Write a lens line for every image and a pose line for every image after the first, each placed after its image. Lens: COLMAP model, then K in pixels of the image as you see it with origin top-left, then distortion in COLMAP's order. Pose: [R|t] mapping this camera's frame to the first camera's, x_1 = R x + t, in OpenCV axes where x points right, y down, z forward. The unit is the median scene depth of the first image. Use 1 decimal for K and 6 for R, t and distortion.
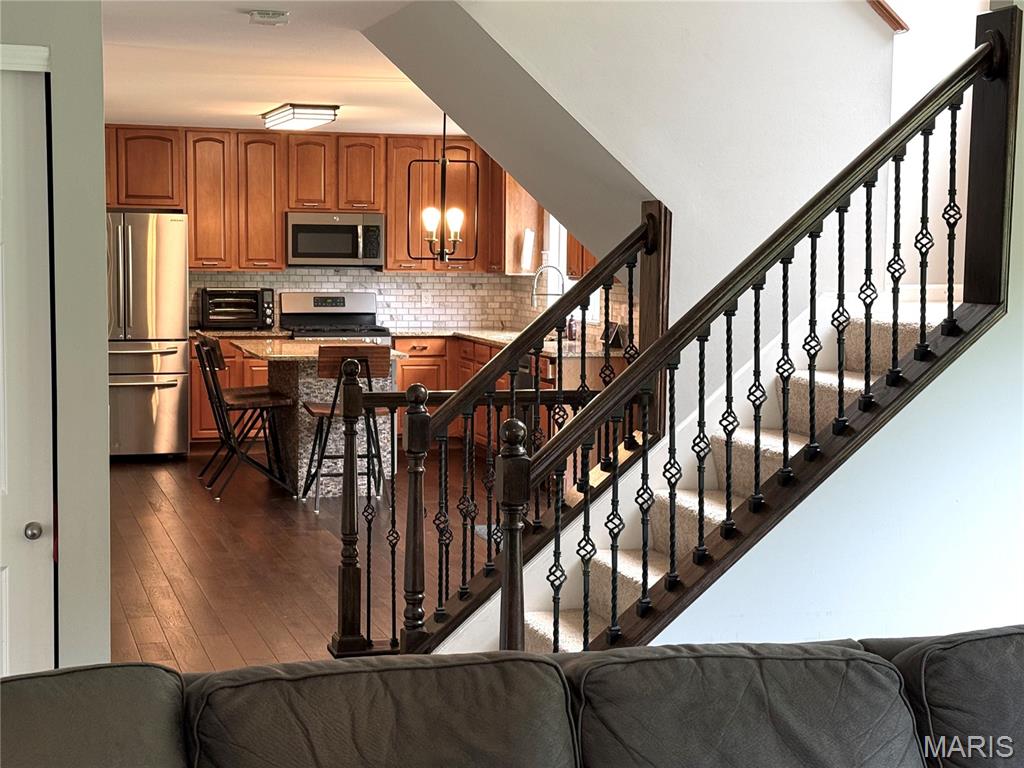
lens RADIAL K [[1735.1, 0, 511.8], [0, 1735.1, 384.4], [0, 0, 1]] dist [0.140373, 0.000000]
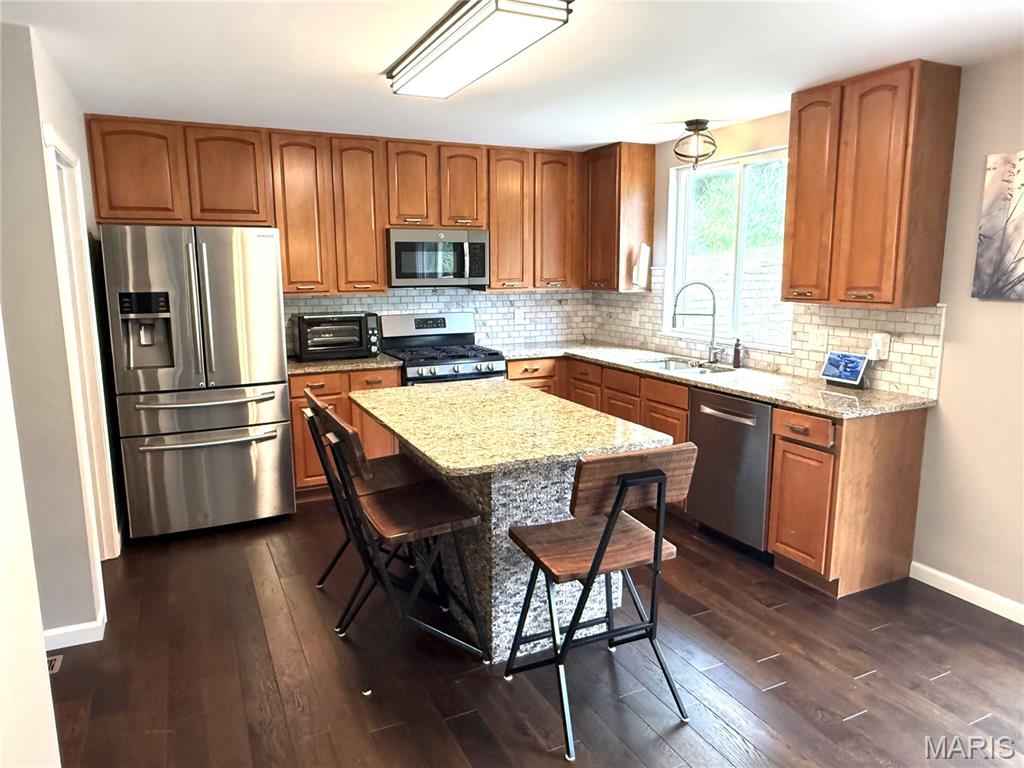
lens RADIAL K [[686.6, 0, 511.7], [0, 686.6, 381.8], [0, 0, 1]] dist [-0.002143, -0.007915]
pose [[0.987336, -0.042408, 0.152867, -0.123025], [0.029240, 0.995746, 0.087382, -0.048250], [-0.155923, -0.081806, 0.984376, 0.625399]]
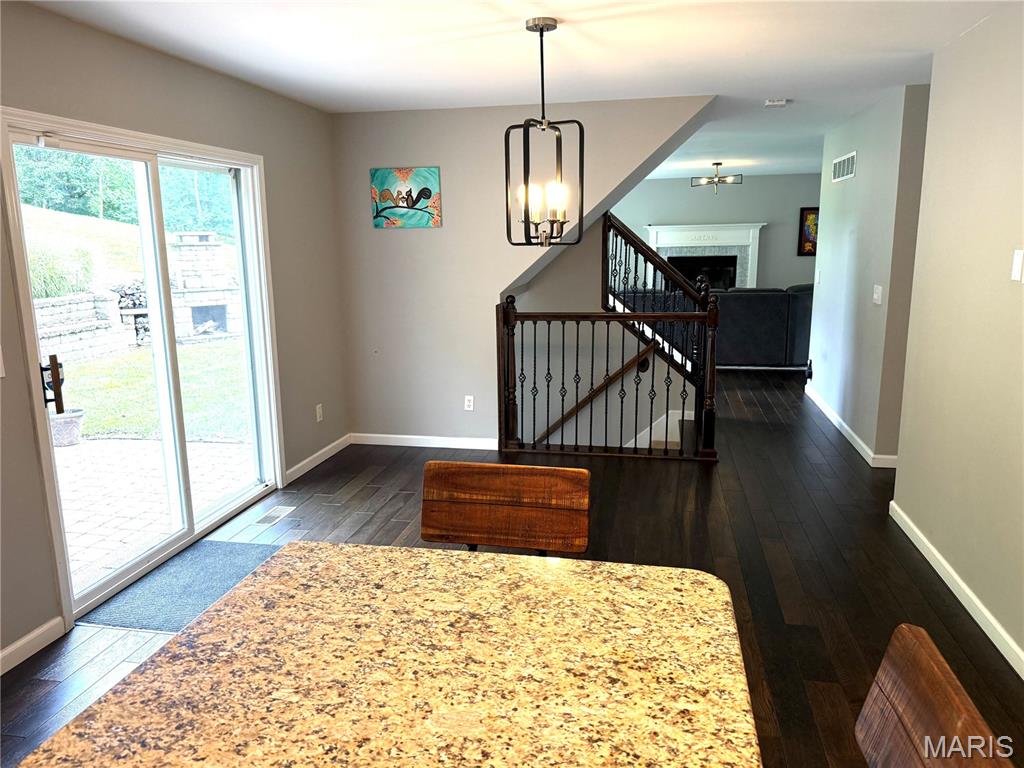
lens RADIAL K [[760.9, 0, 512.1], [0, 760.9, 383.8], [0, 0, 1]] dist [0.007421, -0.003041]
pose [[-0.887250, -0.084084, 0.453561, -0.136859], [0.045493, 0.962504, 0.267427, -0.075497], [-0.459040, 0.257908, -0.850156, 0.958917]]
